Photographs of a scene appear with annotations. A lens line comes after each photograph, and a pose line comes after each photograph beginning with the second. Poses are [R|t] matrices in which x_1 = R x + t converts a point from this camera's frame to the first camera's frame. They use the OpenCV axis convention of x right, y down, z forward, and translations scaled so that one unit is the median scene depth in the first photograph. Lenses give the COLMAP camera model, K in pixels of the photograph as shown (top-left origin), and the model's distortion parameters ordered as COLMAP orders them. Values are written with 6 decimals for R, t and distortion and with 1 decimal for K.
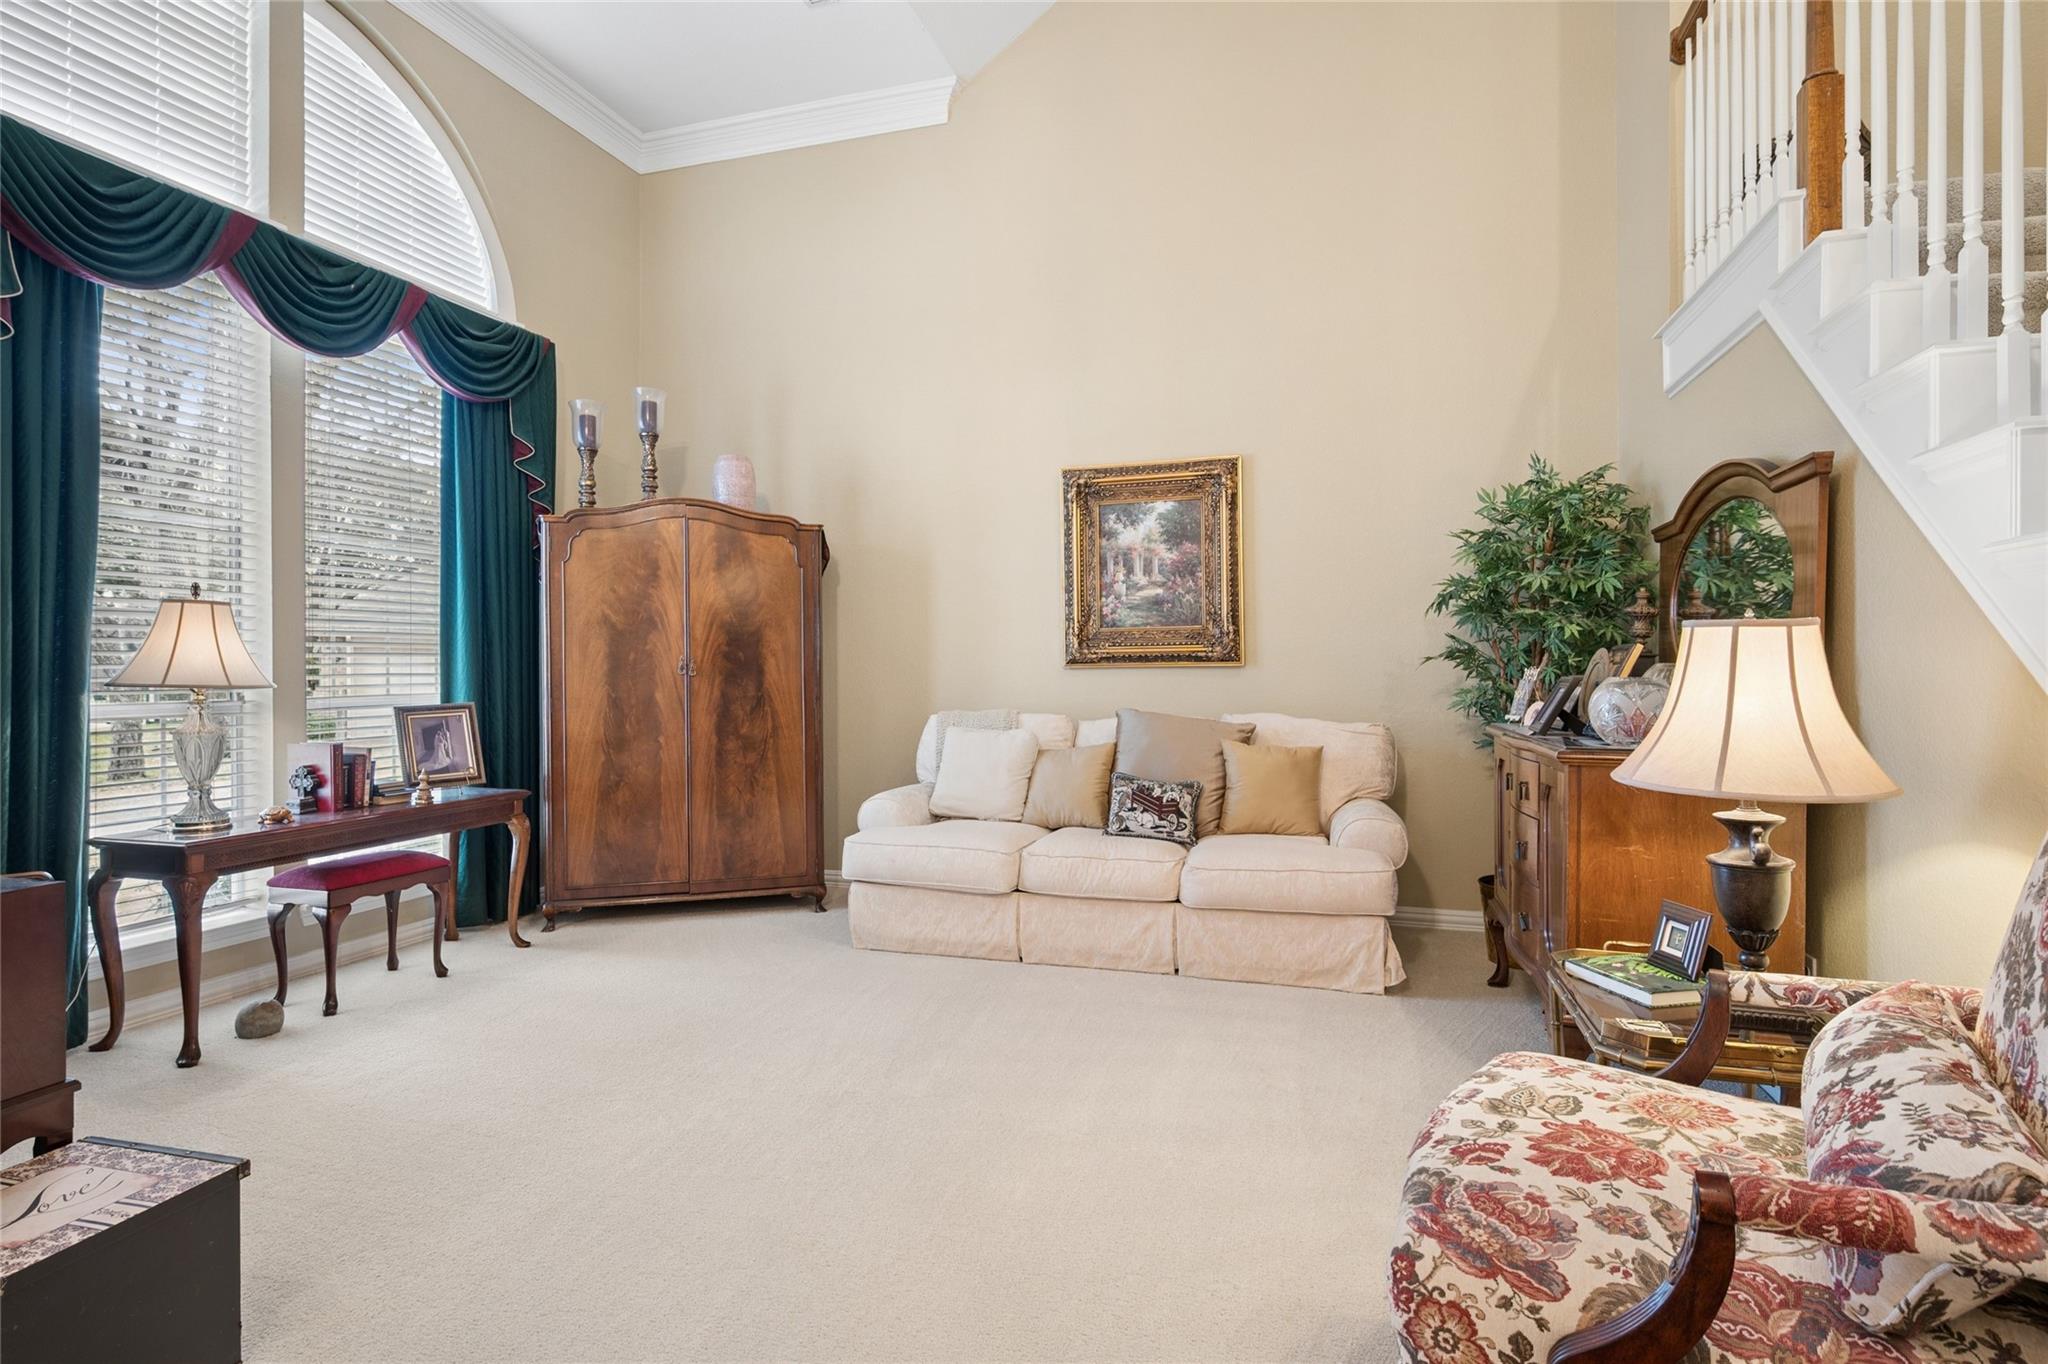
lens RADIAL K [[1074.1, 0, 946.4], [0, 1074.1, 663.6], [0, 0, 1]] dist [-0.004004, 0.001278]
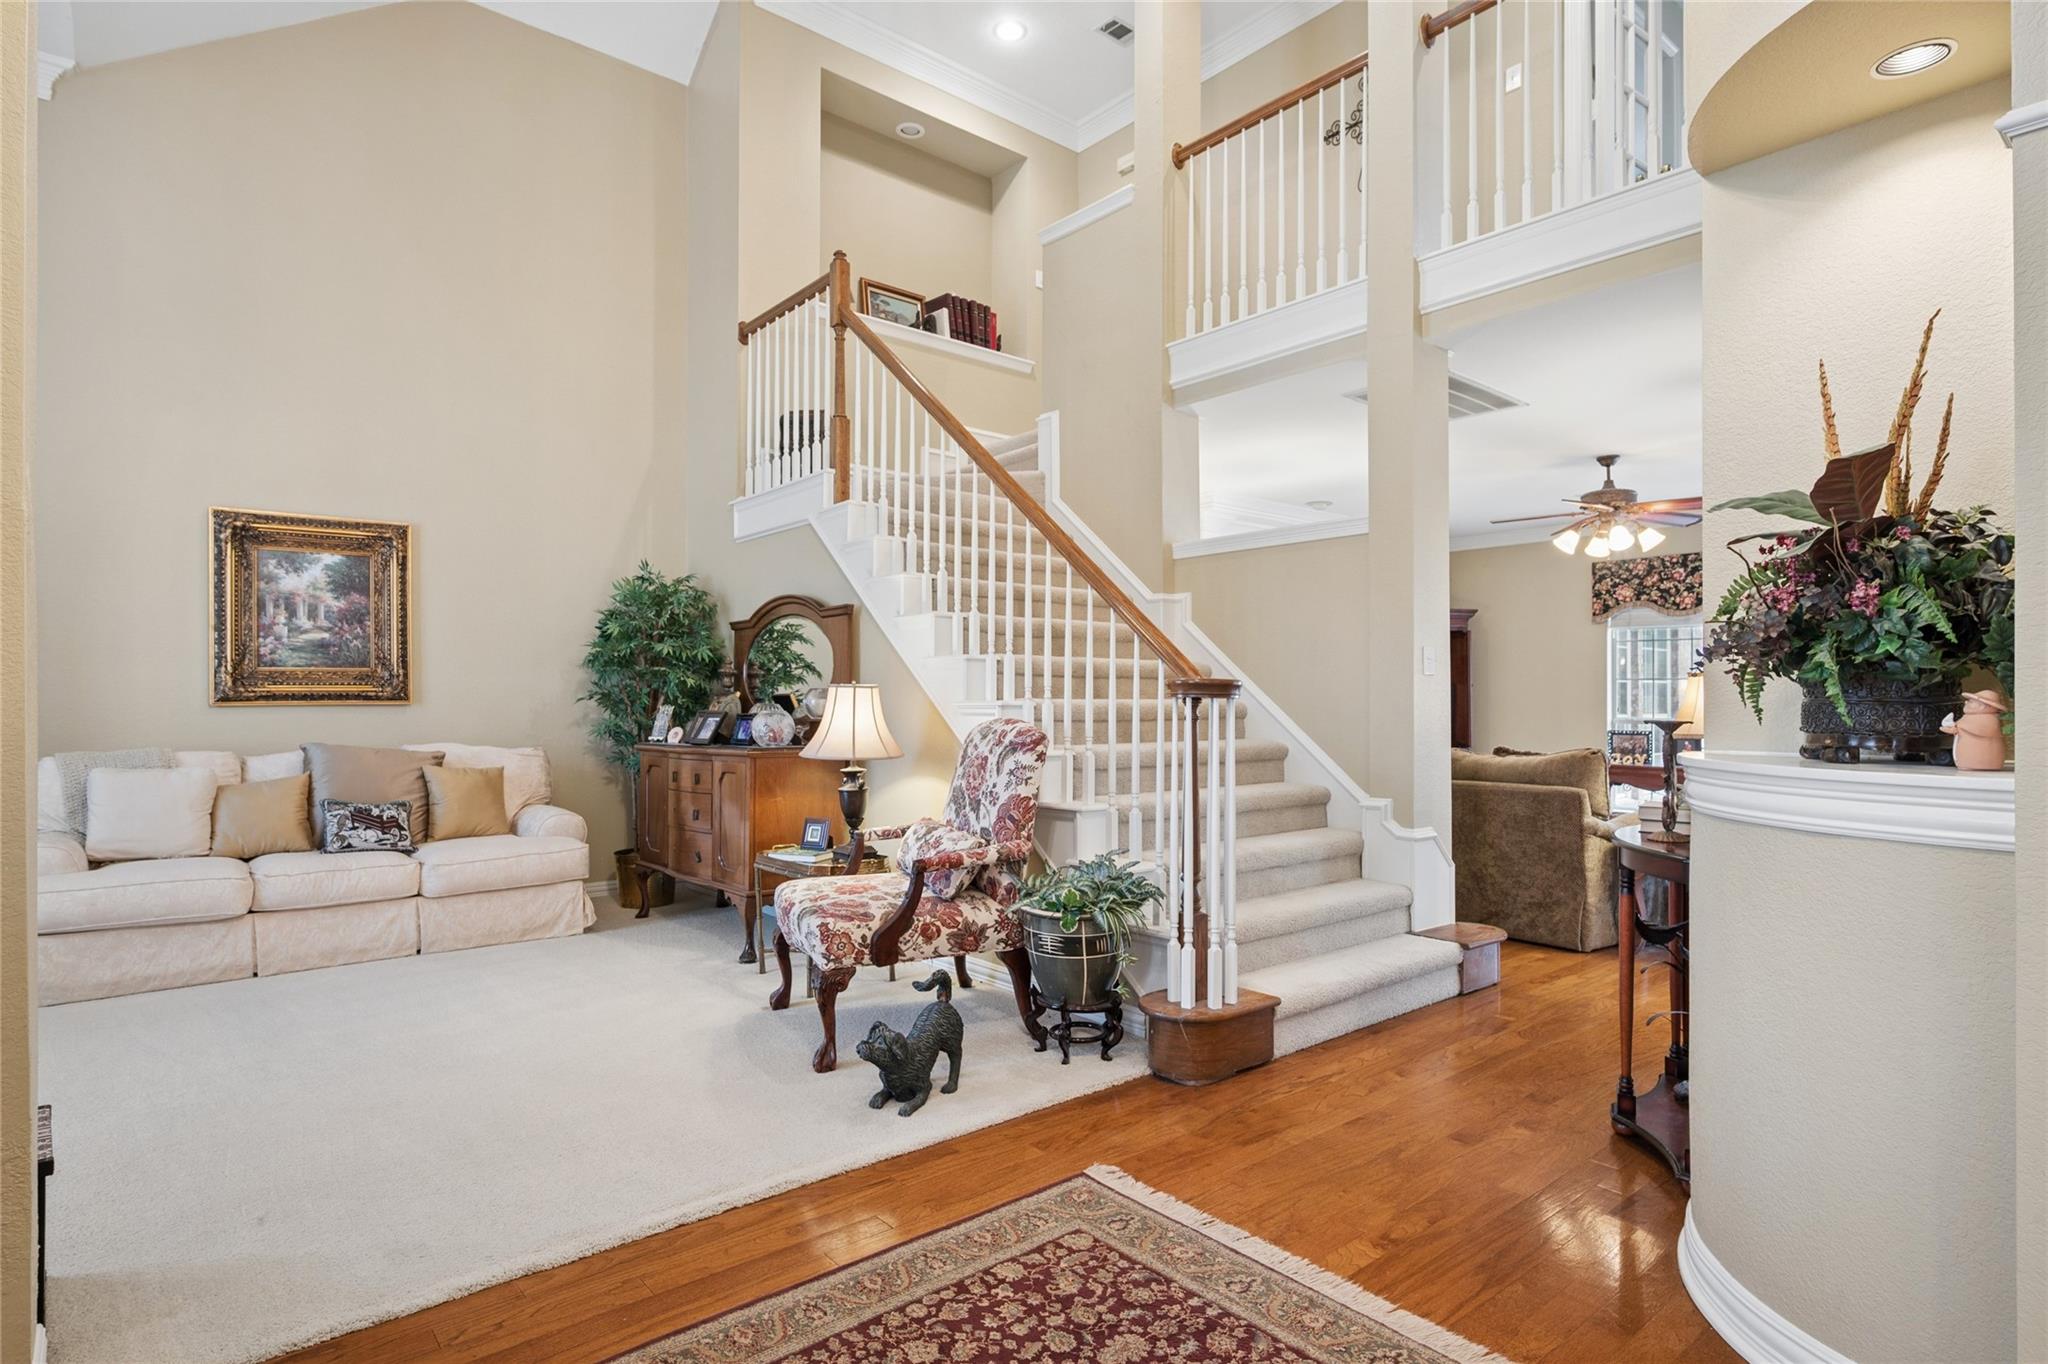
lens RADIAL K [[1074.1, 0, 1027.0], [0, 1074.1, 691.8], [0, 0, 1]] dist [-0.004004, 0.001278]
pose [[0.536365, 0.010175, 0.843925, -0.365251], [-0.003614, 0.999946, -0.009759, -0.002087], [-0.843978, 0.002184, 0.536373, -0.203343]]
